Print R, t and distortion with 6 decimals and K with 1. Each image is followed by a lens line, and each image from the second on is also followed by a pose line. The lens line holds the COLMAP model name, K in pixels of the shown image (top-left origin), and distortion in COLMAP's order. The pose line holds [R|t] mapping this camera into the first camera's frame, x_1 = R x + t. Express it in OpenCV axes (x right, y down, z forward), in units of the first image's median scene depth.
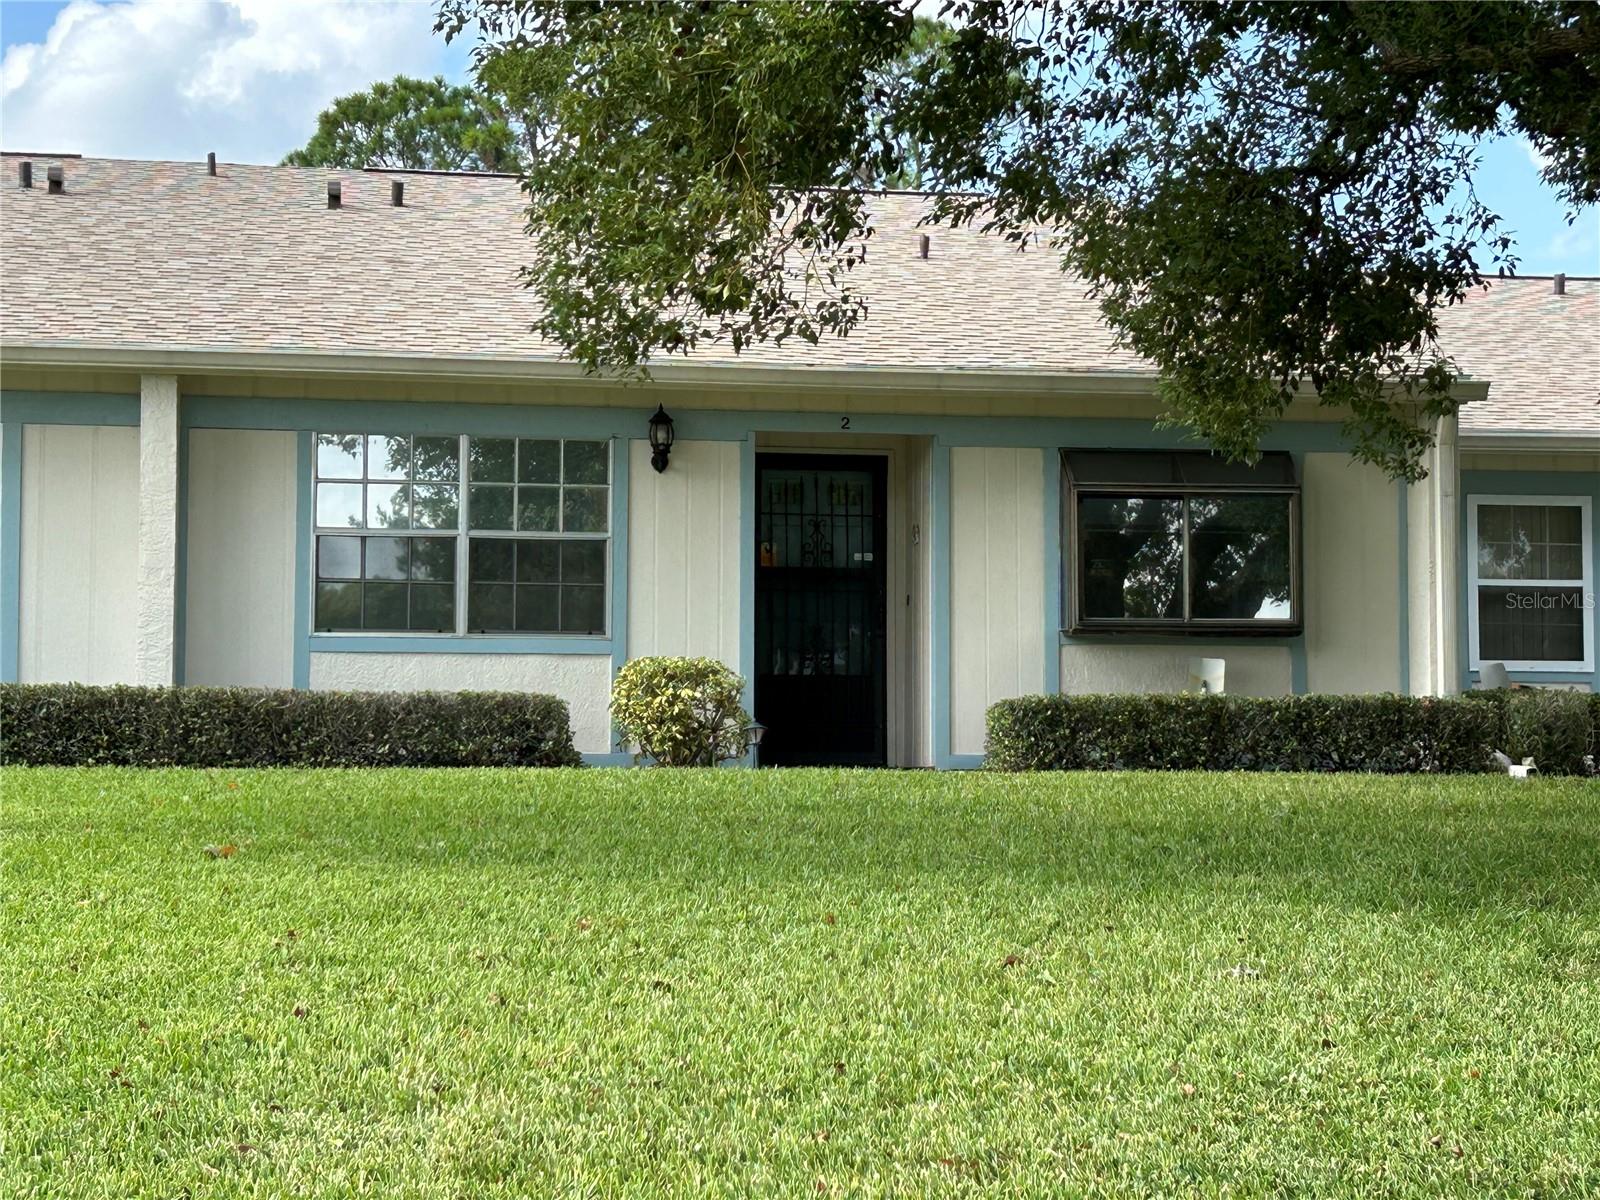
lens RADIAL K [[2996.7, 0, 800.0], [0, 2996.7, 600.0], [0, 0, 1]] dist [-0.001681, 0.019406]
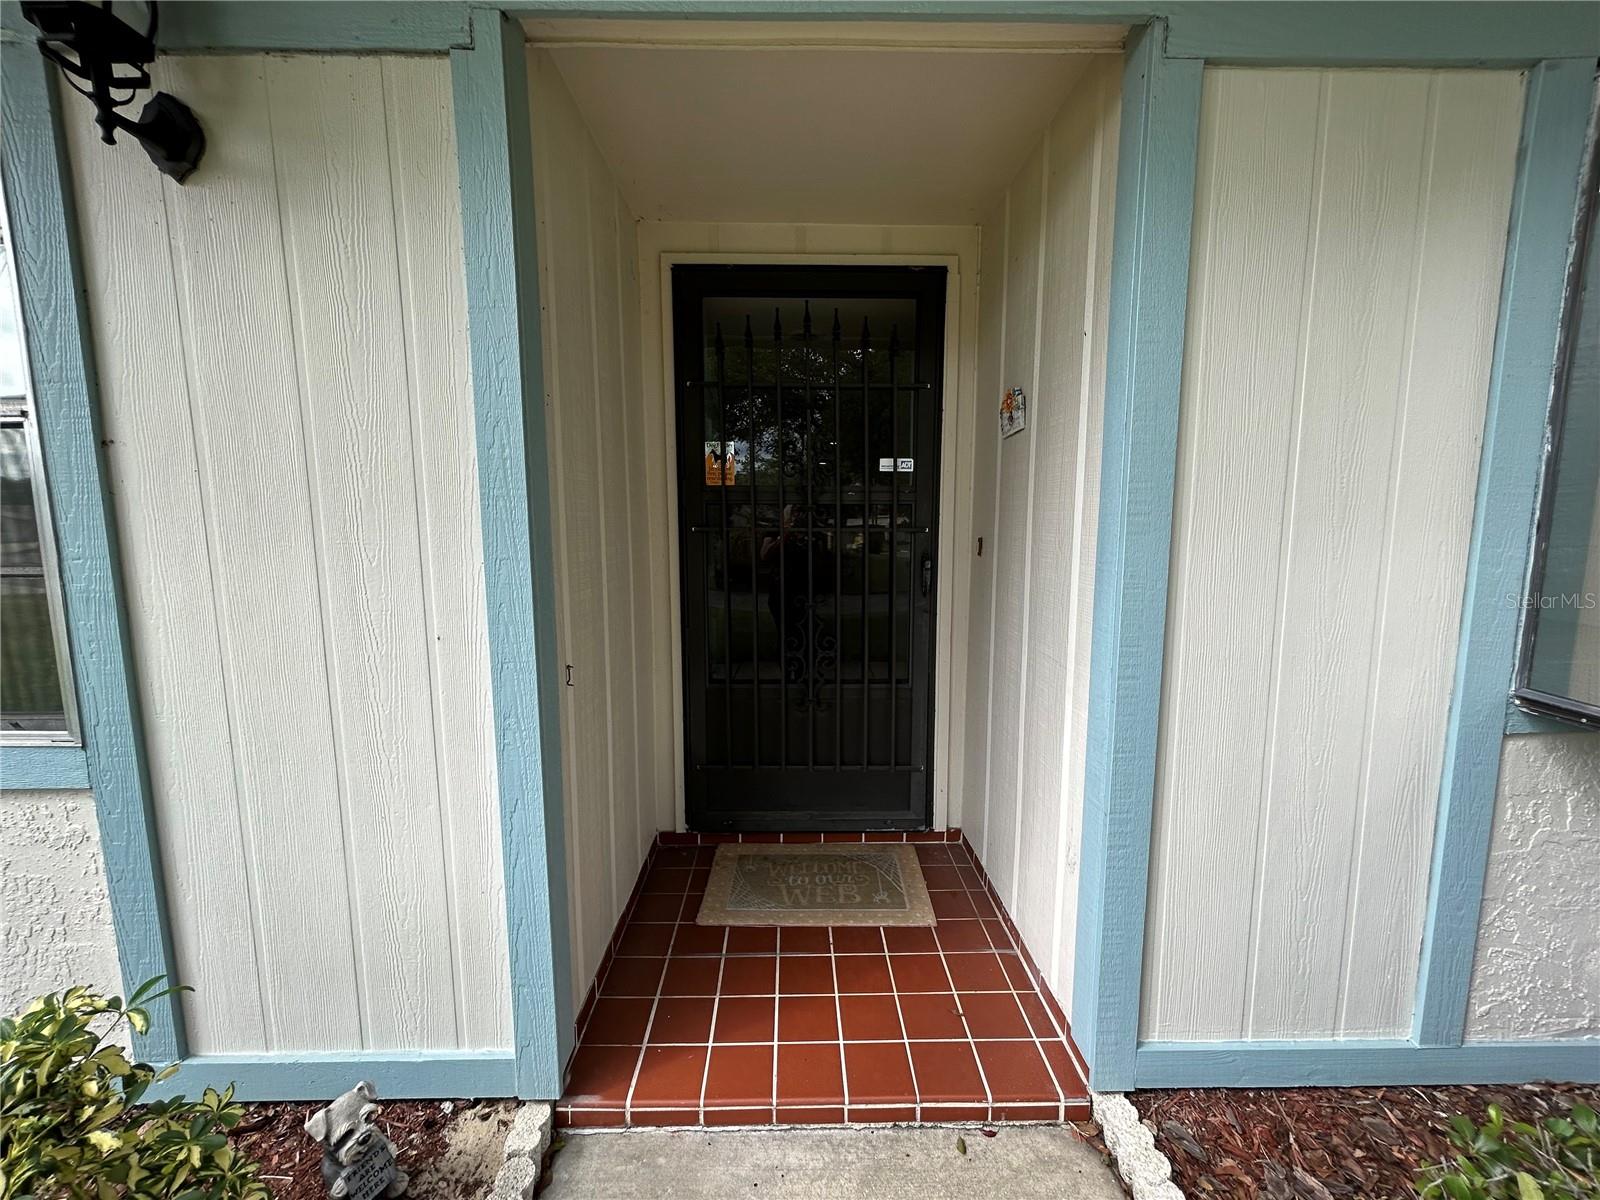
lens RADIAL K [[643.3, 0, 795.2], [0, 643.3, 599.4], [0, 0, 1]] dist [0.002580, -0.000206]
pose [[0.988449, 0.013642, -0.150937, 0.019675], [0.015247, 0.981936, 0.188598, -0.012000], [0.150783, -0.188720, 0.970386, 0.830762]]
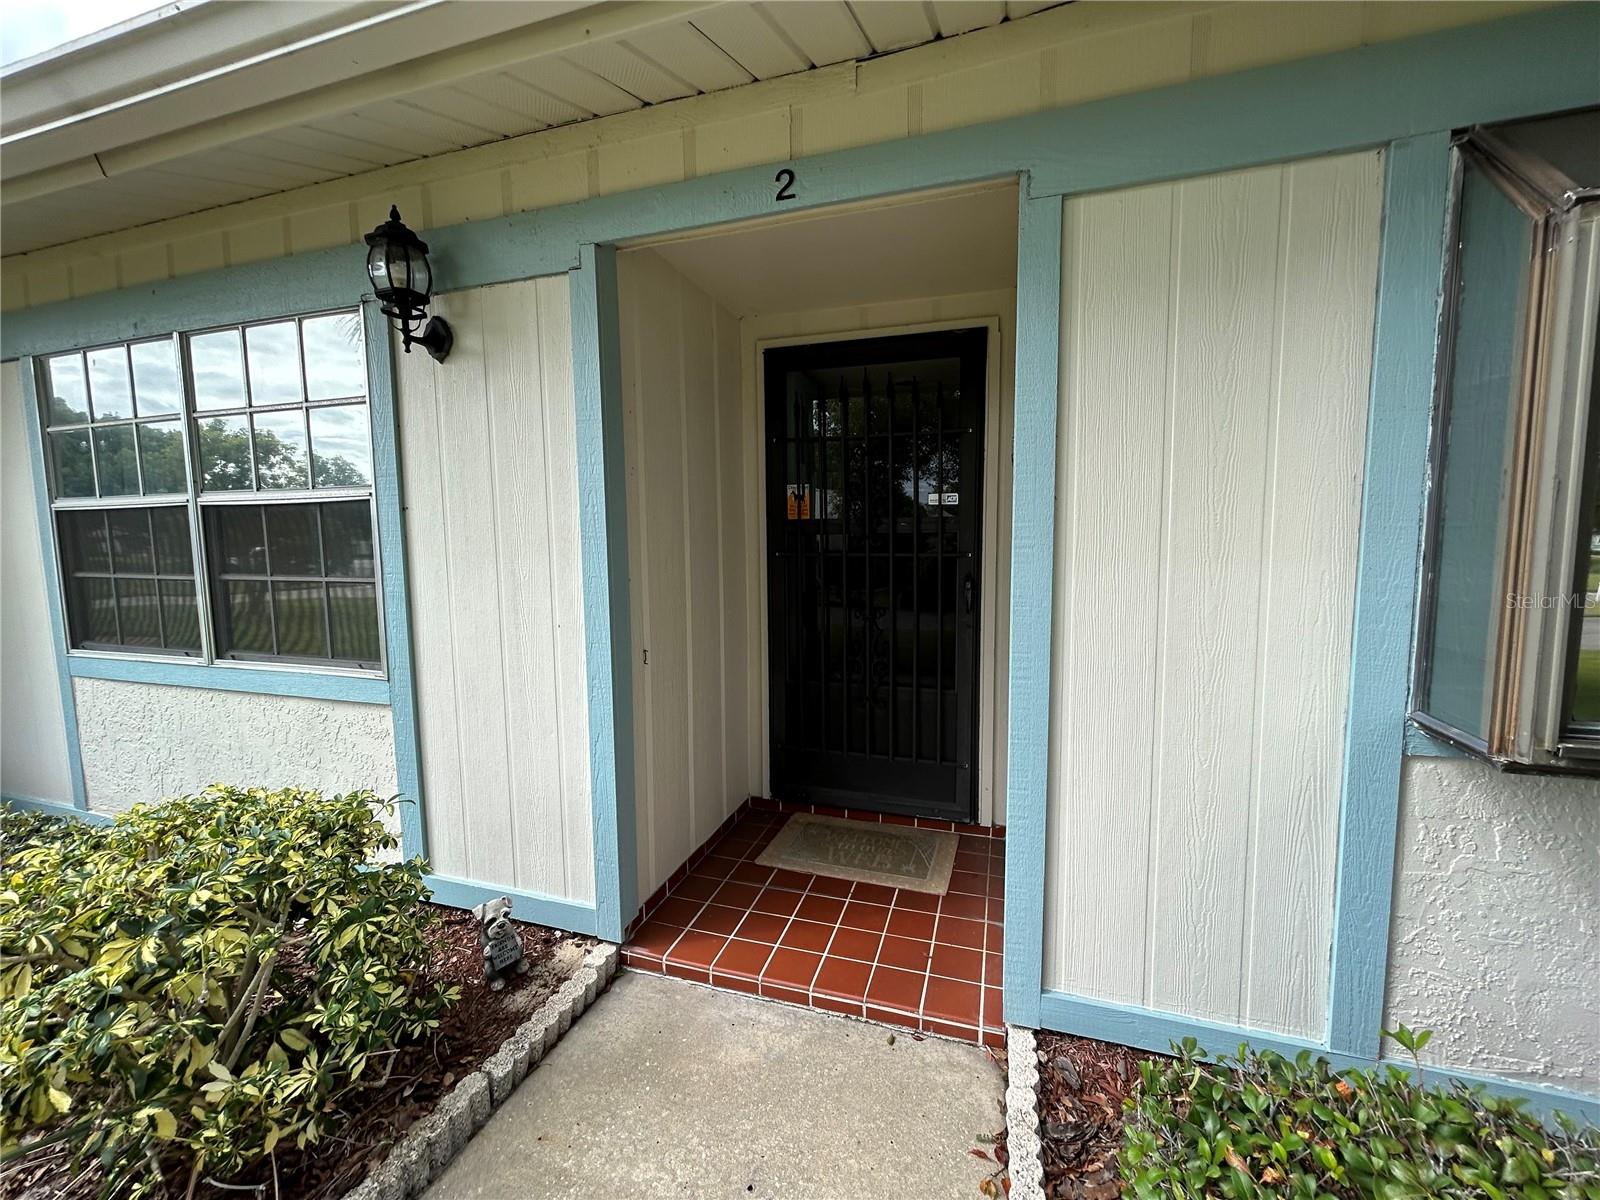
lens RADIAL K [[643.3, 0, 795.2], [0, 643.3, 599.4], [0, 0, 1]] dist [0.002580, -0.000206]
pose [[0.889161, 0.031325, -0.456521, 0.052315], [0.043312, 0.987414, 0.152110, -0.014536], [0.455540, -0.155023, 0.876614, 0.816400]]
